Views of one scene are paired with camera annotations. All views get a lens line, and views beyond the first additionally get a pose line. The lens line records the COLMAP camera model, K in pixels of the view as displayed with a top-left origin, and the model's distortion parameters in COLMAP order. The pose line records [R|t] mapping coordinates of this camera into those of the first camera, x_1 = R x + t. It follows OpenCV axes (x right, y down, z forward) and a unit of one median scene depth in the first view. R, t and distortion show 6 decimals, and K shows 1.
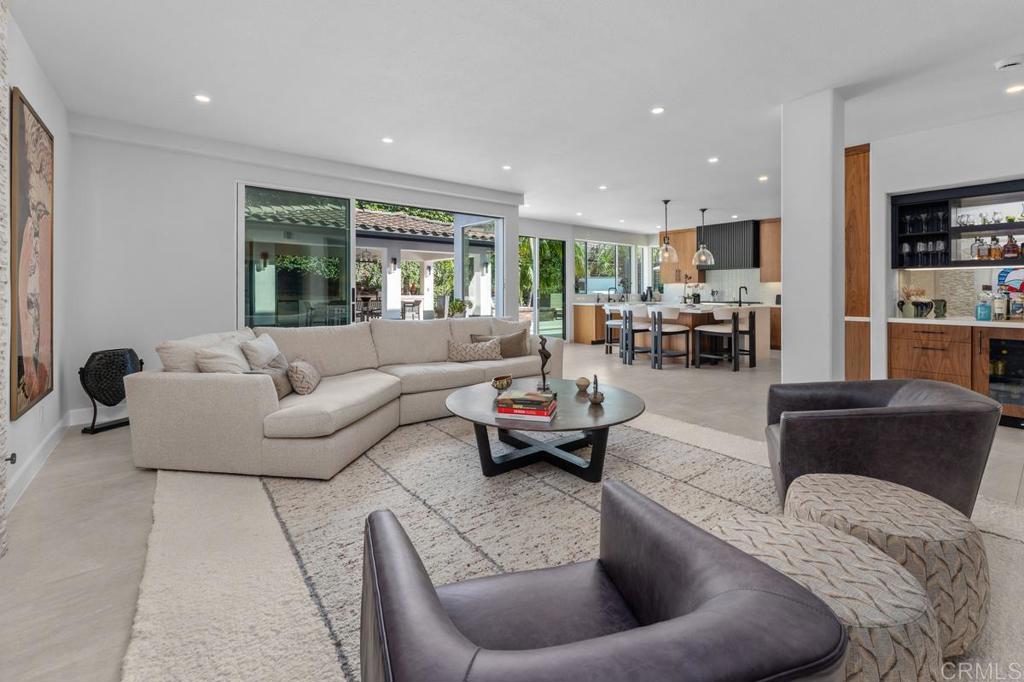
lens RADIAL K [[440.9, 0, 496.0], [0, 440.9, 289.8], [0, 0, 1]] dist [-0.014883, 0.000203]
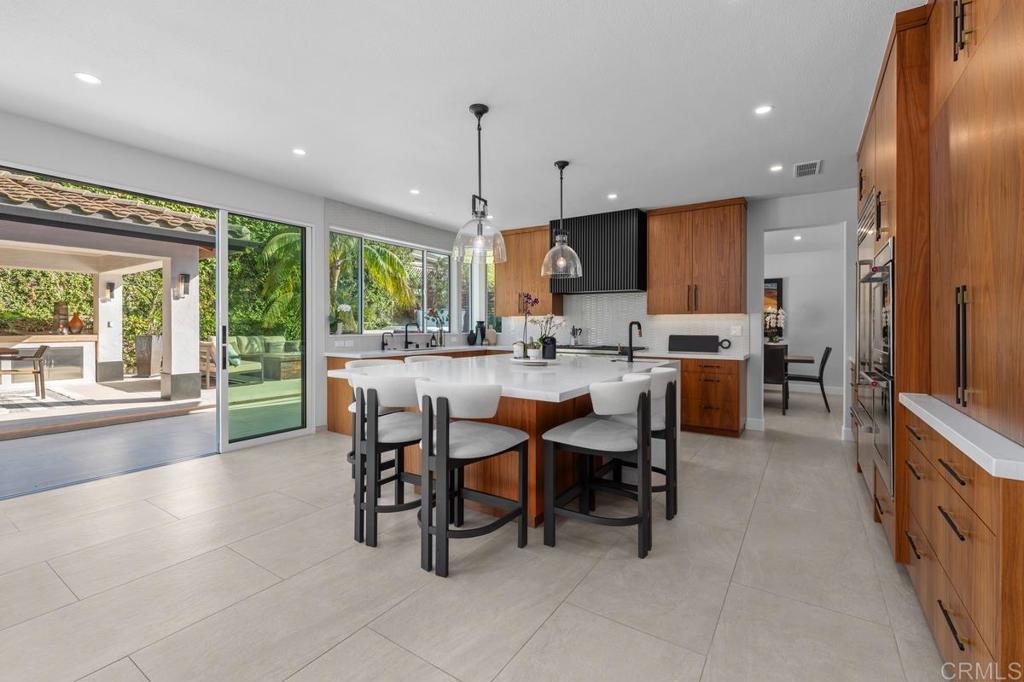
lens RADIAL K [[452.7, 0, 516.7], [0, 452.7, 326.3], [0, 0, 1]] dist [0.003468, -0.000008]
pose [[0.939032, 0.002114, 0.343823, 0.204222], [-0.003569, 0.999987, 0.003599, -0.002998], [-0.343811, -0.004607, 0.939027, 0.441533]]
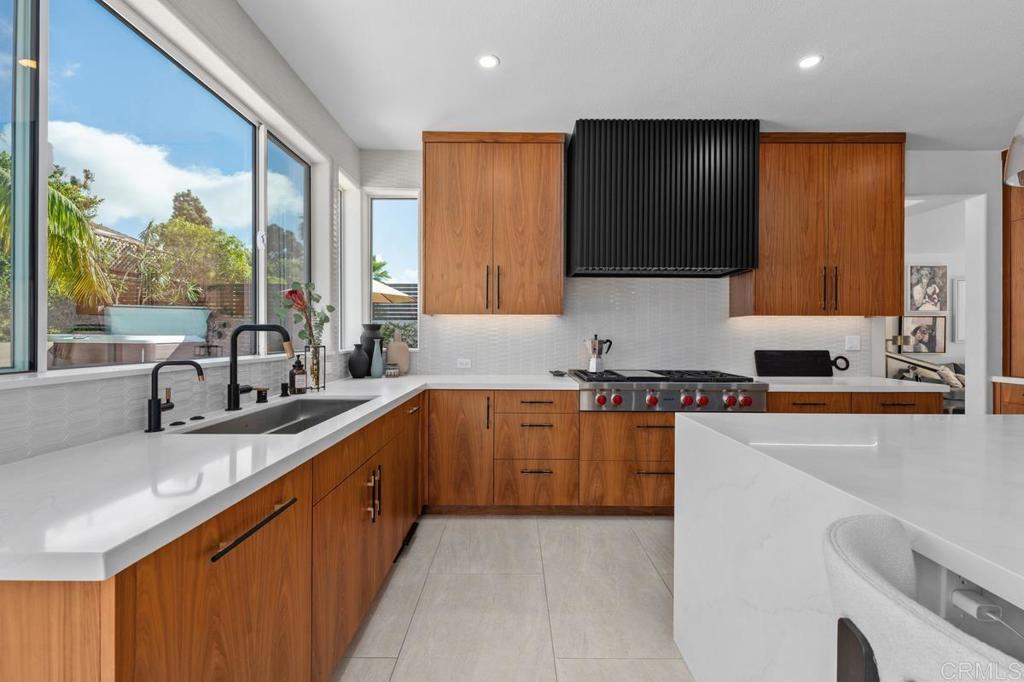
lens RADIAL K [[434.3, 0, 511.8], [0, 434.3, 339.6], [0, 0, 1]] dist [0.010017, 0.000599]
pose [[0.594154, -0.006424, 0.804325, 0.199073], [-0.006569, 0.999896, 0.012839, -0.001740], [-0.804324, -0.012912, 0.594051, 0.871956]]
